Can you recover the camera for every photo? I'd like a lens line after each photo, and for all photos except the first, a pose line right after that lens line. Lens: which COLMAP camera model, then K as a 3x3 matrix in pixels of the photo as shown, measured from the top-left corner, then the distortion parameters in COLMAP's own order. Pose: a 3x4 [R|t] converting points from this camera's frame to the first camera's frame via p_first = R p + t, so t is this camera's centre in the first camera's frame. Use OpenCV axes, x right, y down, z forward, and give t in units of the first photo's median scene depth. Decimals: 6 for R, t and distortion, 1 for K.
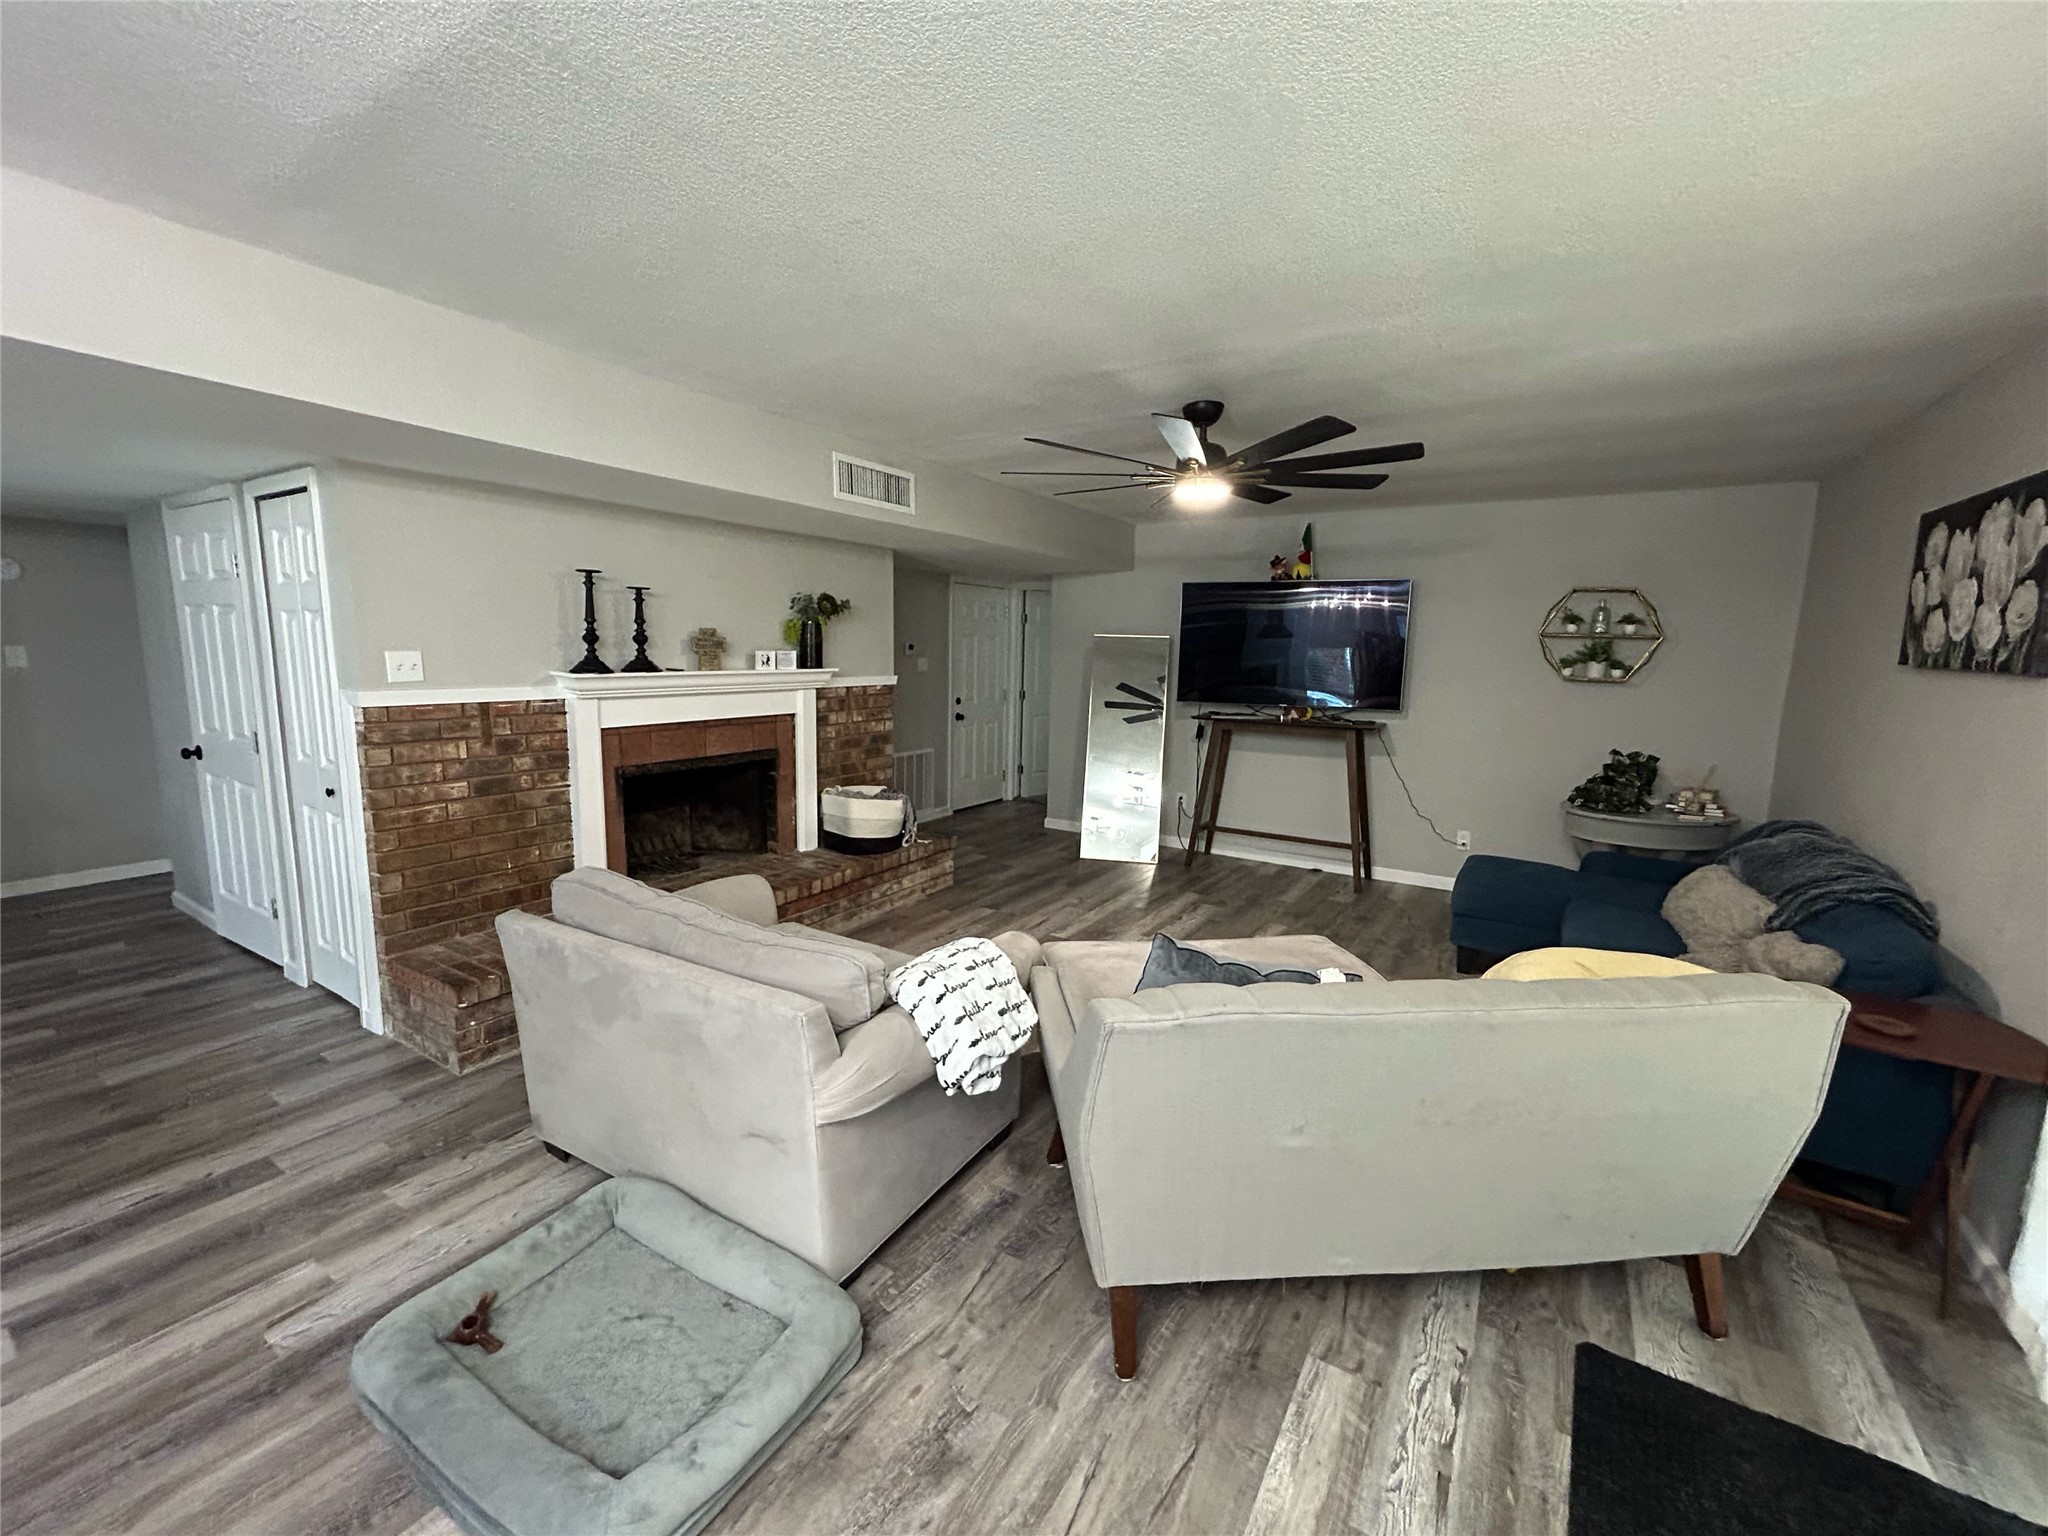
lens RADIAL K [[829.7, 0, 1019.5], [0, 829.7, 762.3], [0, 0, 1]] dist [-0.002555, 0.000174]
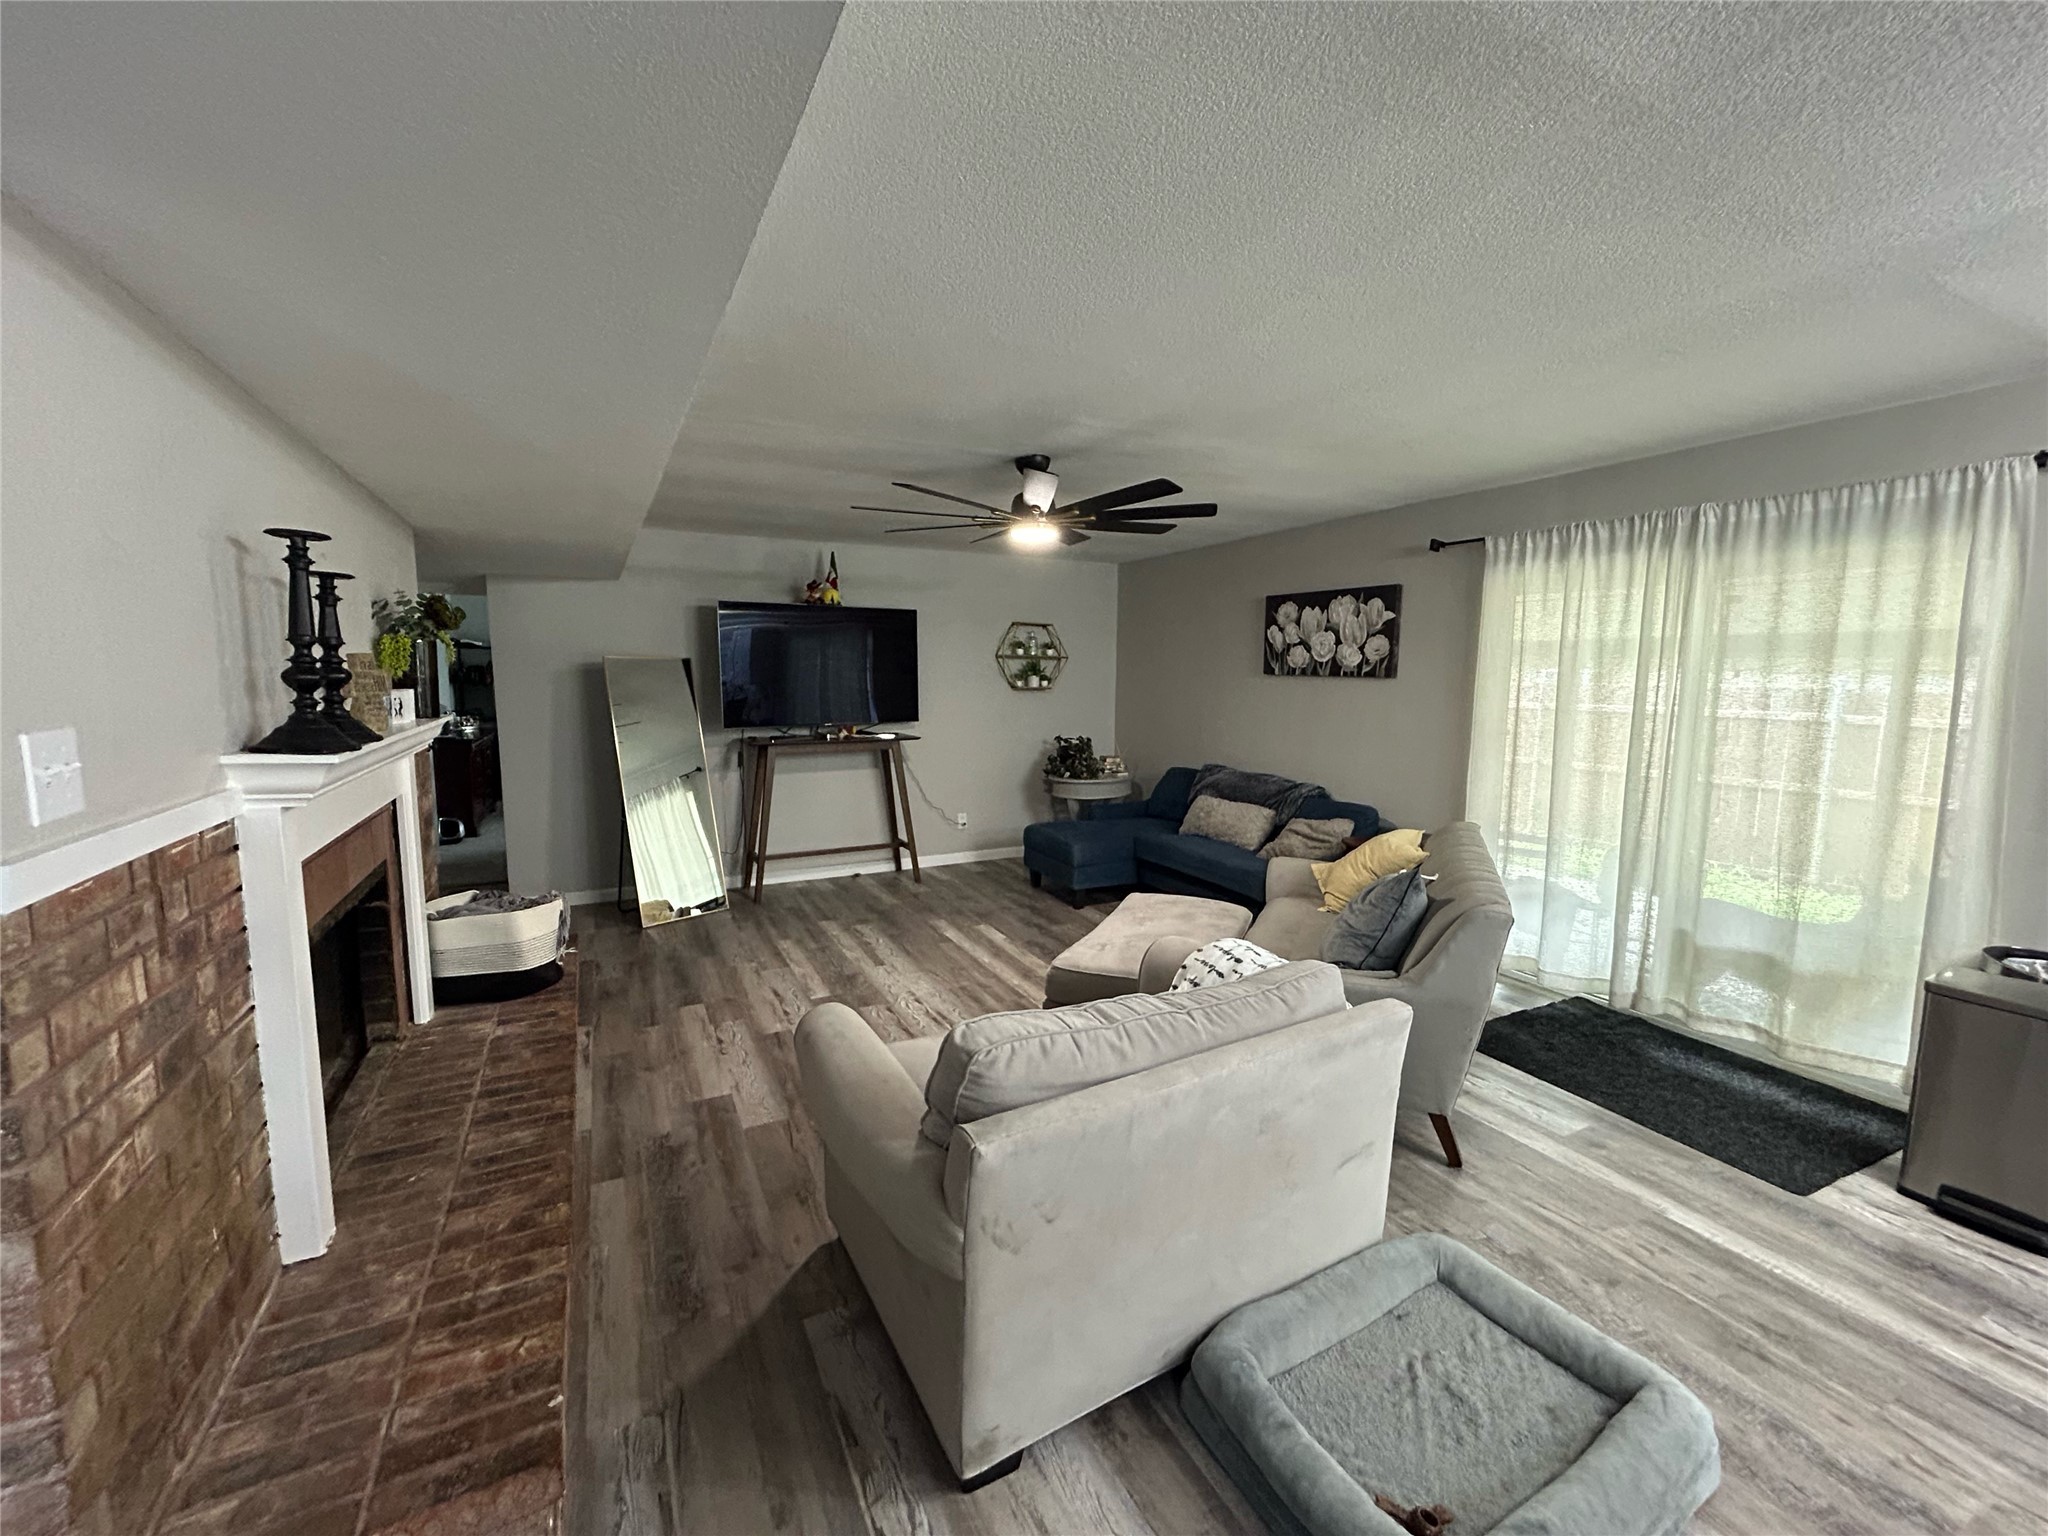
lens RADIAL K [[829.7, 0, 1021.0], [0, 829.7, 759.4], [0, 0, 1]] dist [-0.002555, 0.000174]
pose [[0.506150, -0.110507, 0.855337, -0.547221], [0.128543, 0.990346, 0.051884, -0.058207], [-0.852813, 0.083686, 0.515468, 0.318352]]
